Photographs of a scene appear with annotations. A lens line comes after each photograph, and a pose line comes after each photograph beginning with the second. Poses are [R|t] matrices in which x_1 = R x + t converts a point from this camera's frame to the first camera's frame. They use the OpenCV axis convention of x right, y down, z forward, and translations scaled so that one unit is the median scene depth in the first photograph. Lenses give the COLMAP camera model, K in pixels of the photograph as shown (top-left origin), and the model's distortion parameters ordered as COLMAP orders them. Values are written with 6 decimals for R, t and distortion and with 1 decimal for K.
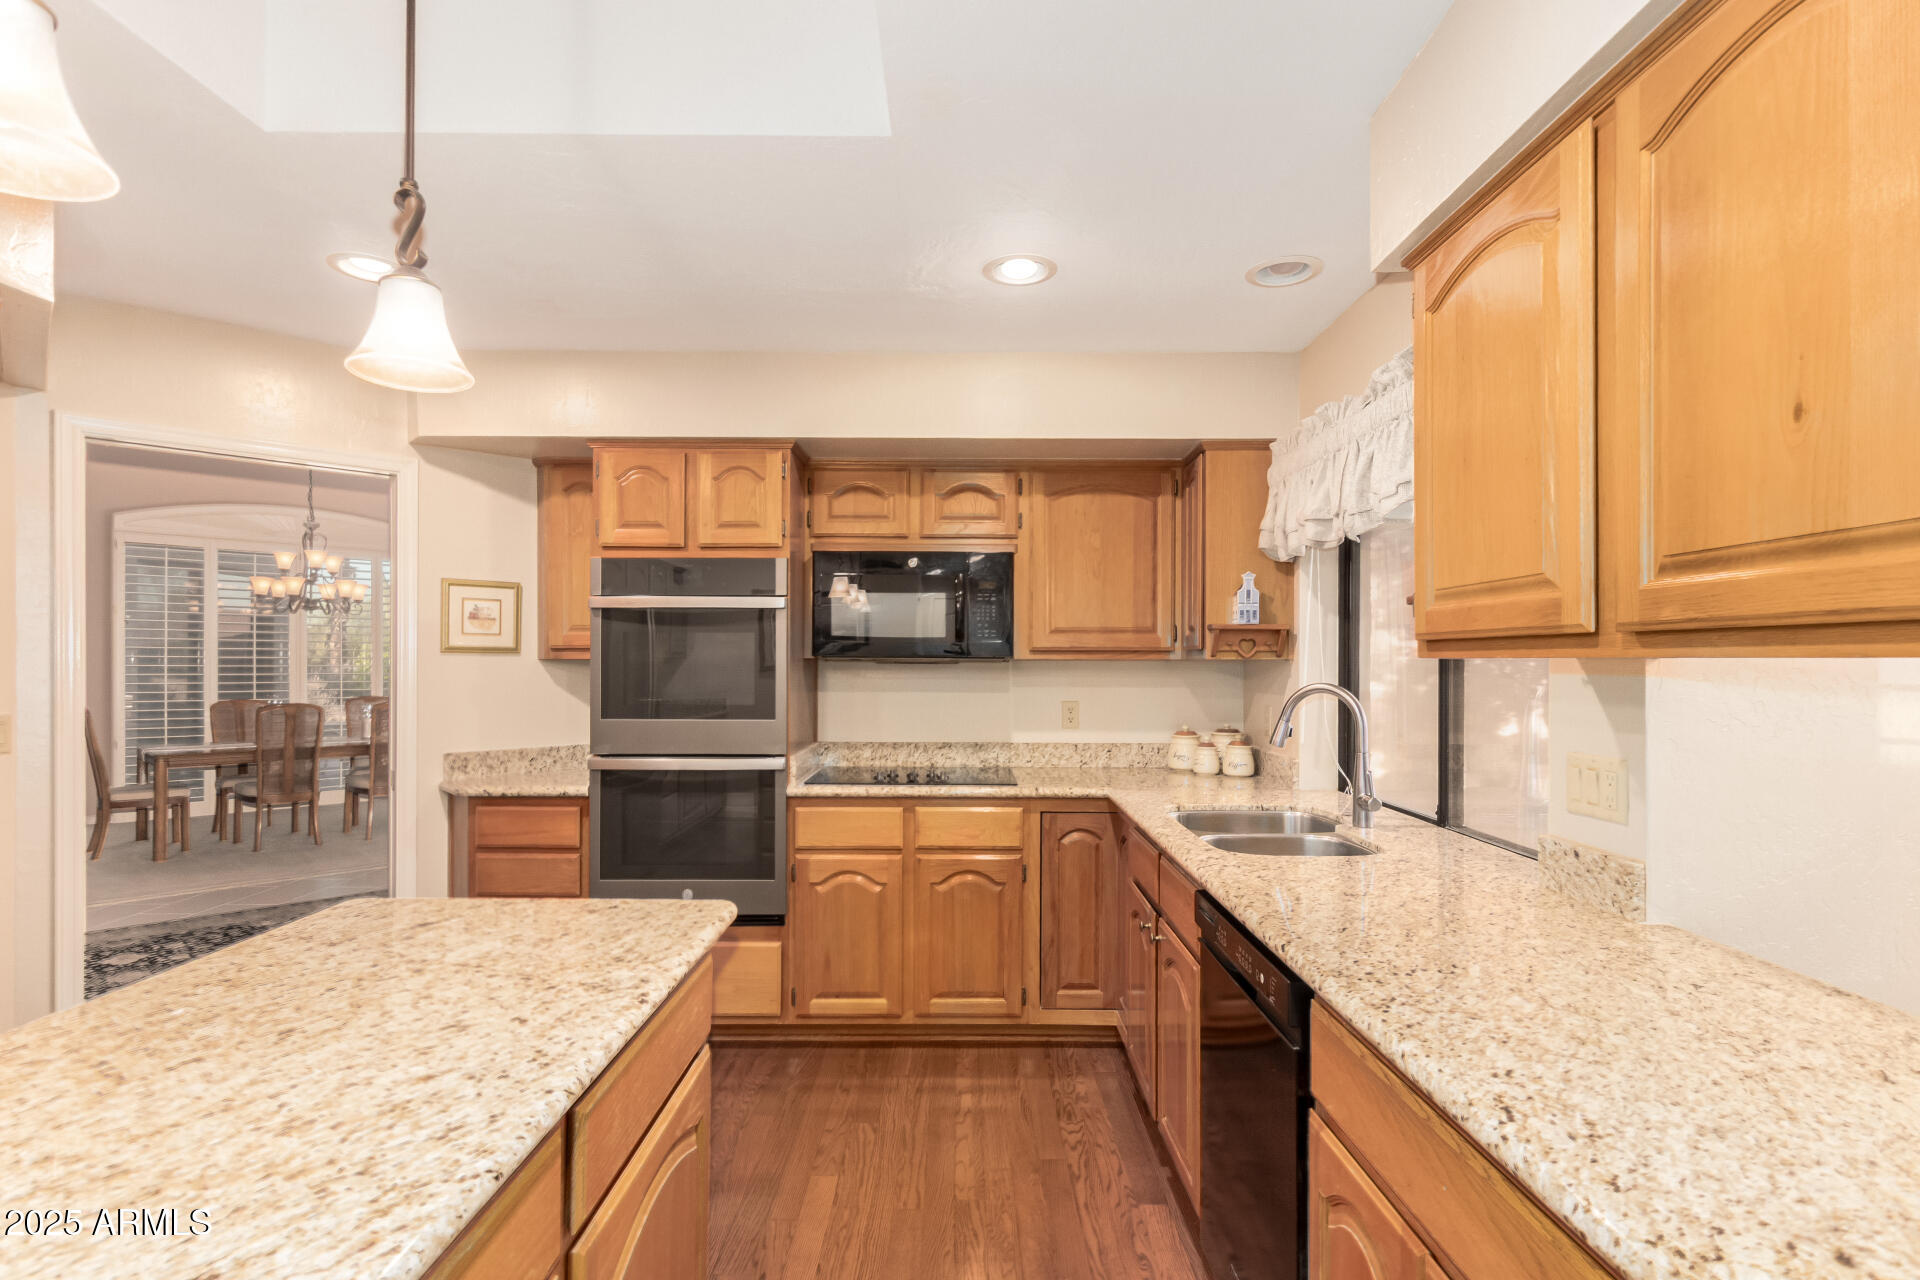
lens RADIAL K [[940.2, 0, 958.2], [0, 940.2, 664.3], [0, 0, 1]] dist [0.019522, 0.000051]
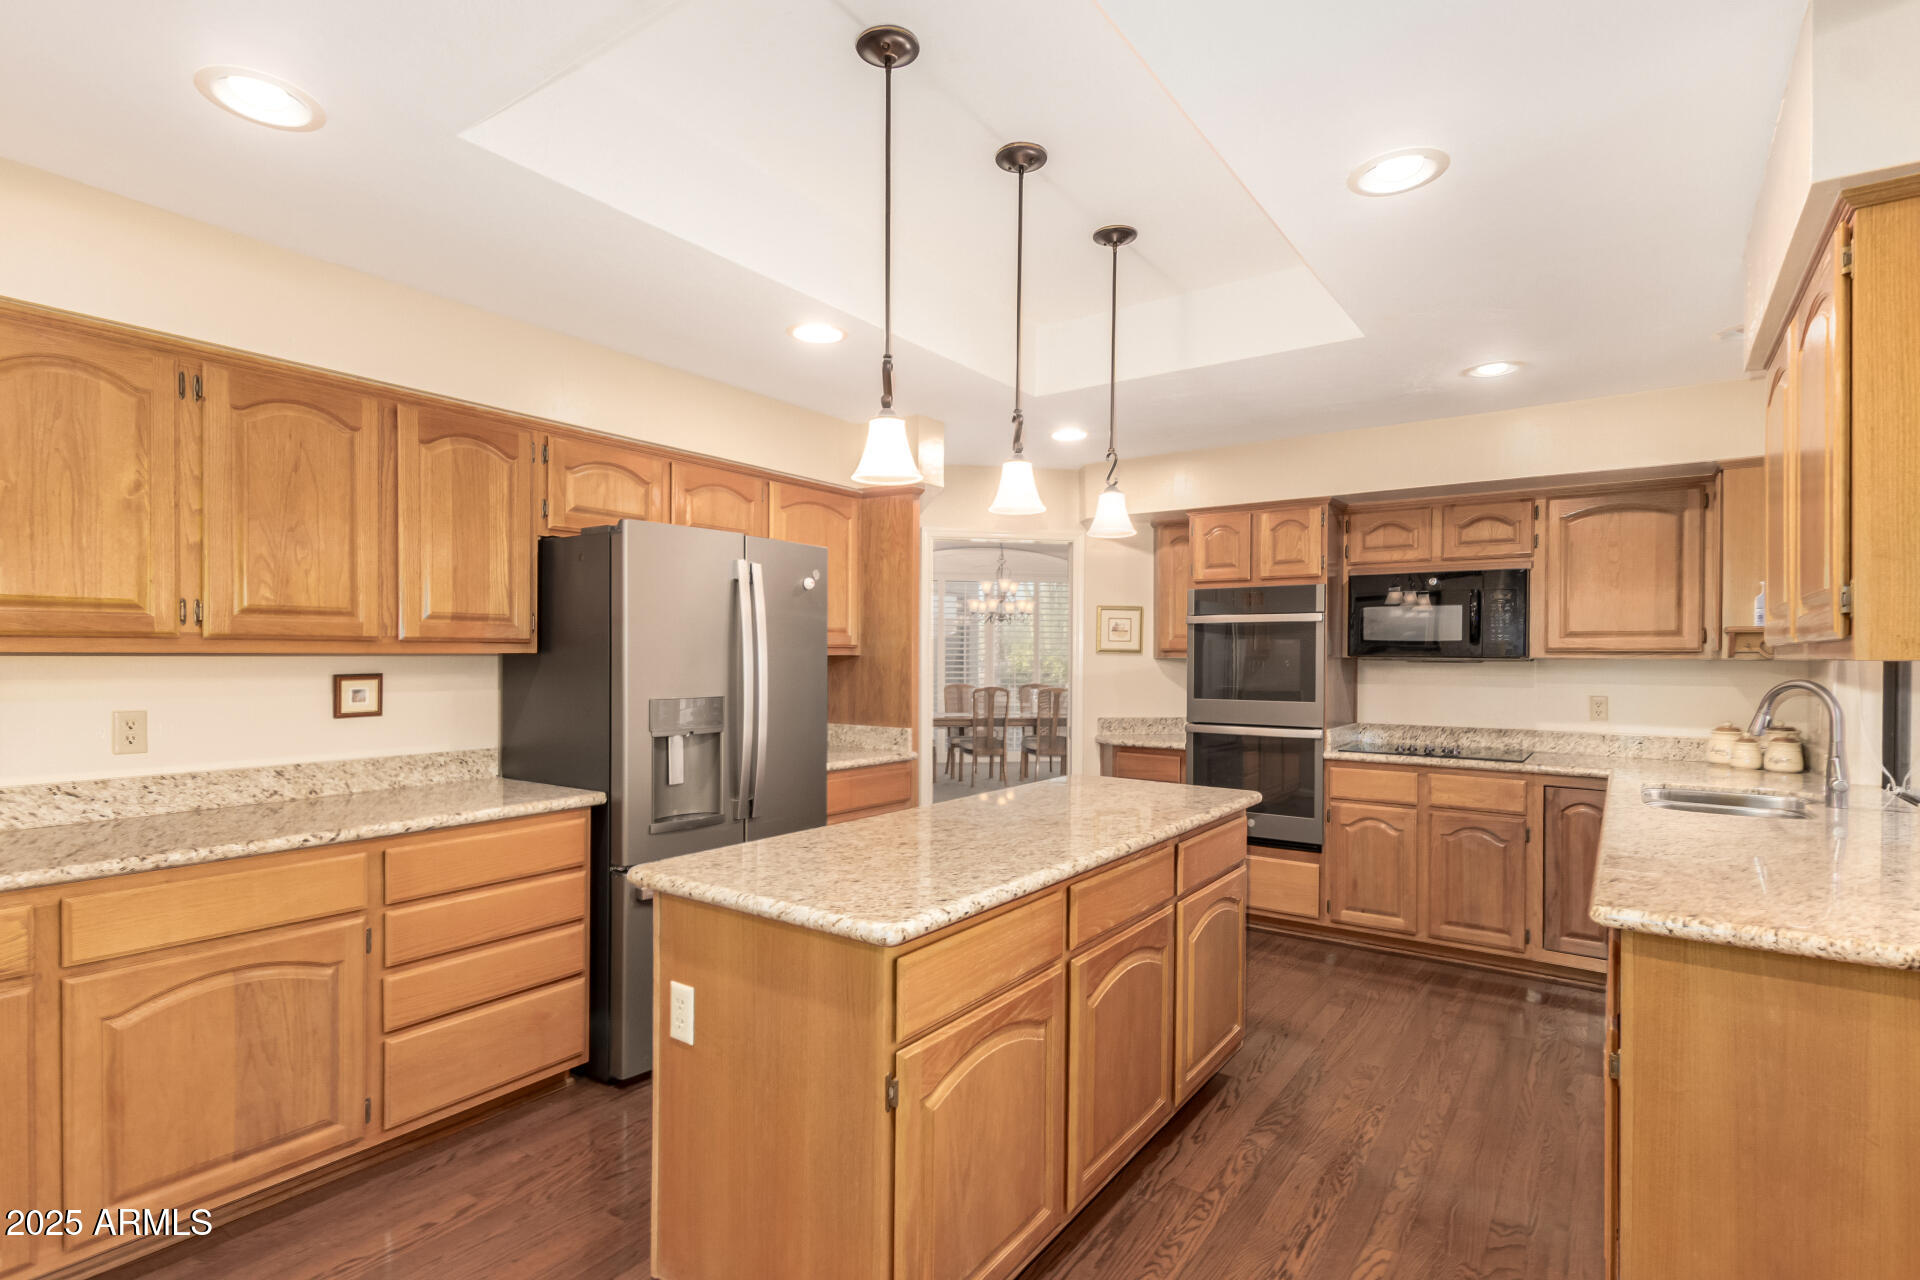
lens RADIAL K [[937.1, 0, 960.1], [0, 937.1, 658.5], [0, 0, 1]] dist [0.000511, -0.000536]
pose [[0.818201, 0.003418, -0.574922, 0.159204], [-0.004774, 0.999988, -0.000849, -0.001377], [0.574912, 0.003439, 0.818208, -0.396499]]
